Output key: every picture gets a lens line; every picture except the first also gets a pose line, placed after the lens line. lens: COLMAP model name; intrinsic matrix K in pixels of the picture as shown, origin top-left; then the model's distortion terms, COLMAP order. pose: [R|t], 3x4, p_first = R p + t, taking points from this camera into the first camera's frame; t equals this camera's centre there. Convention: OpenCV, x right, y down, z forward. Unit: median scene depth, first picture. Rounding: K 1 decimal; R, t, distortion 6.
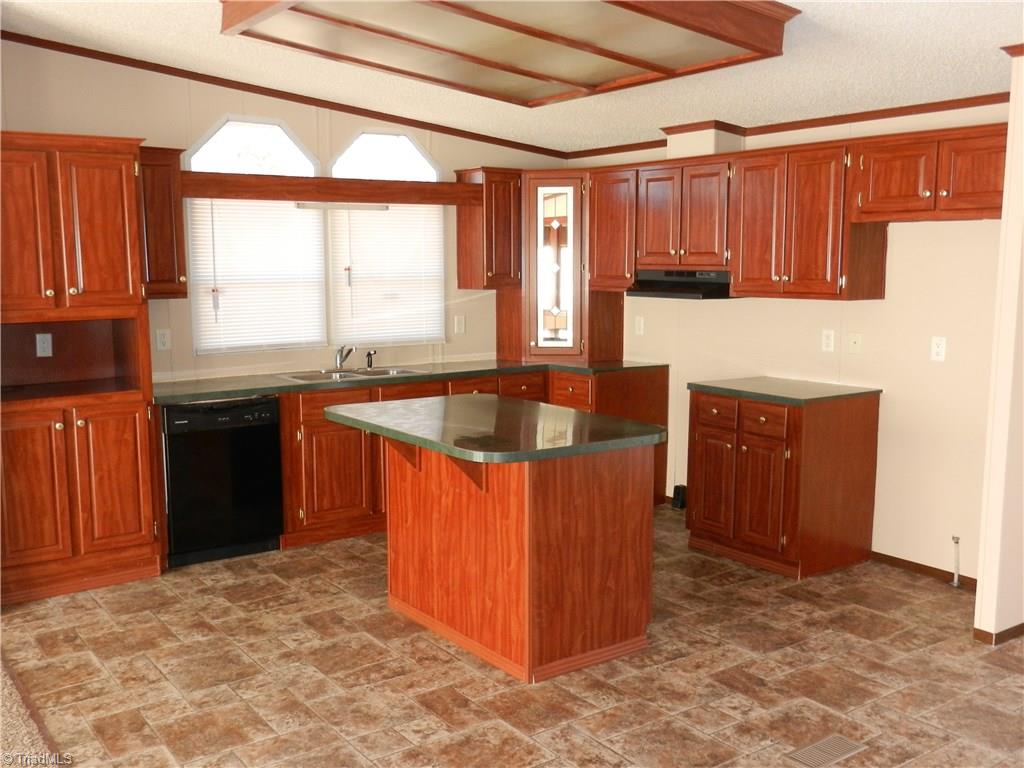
lens RADIAL K [[995.8, 0, 514.2], [0, 995.8, 386.3], [0, 0, 1]] dist [0.109105, 0.000000]
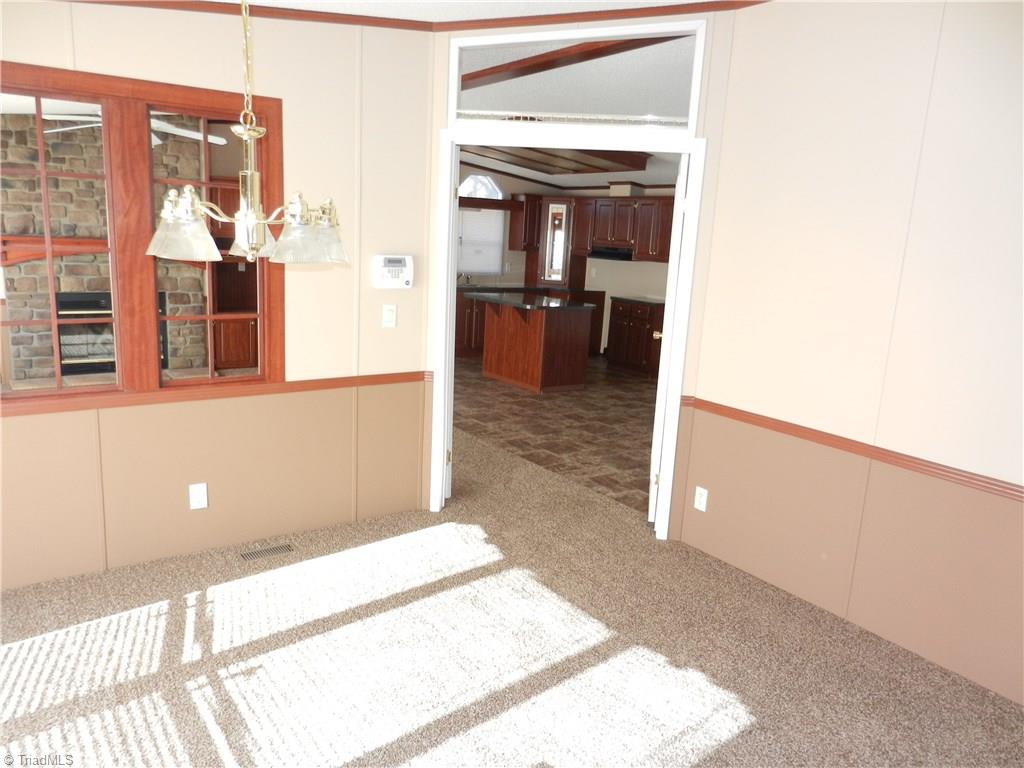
lens RADIAL K [[750.9, 0, 509.1], [0, 750.9, 382.9], [0, 0, 1]] dist [-0.005881, -0.006282]
pose [[0.998284, 0.058448, 0.003501, -0.048220], [-0.058551, 0.996102, 0.065977, 0.083219], [0.000369, -0.066069, 0.997815, -0.650401]]
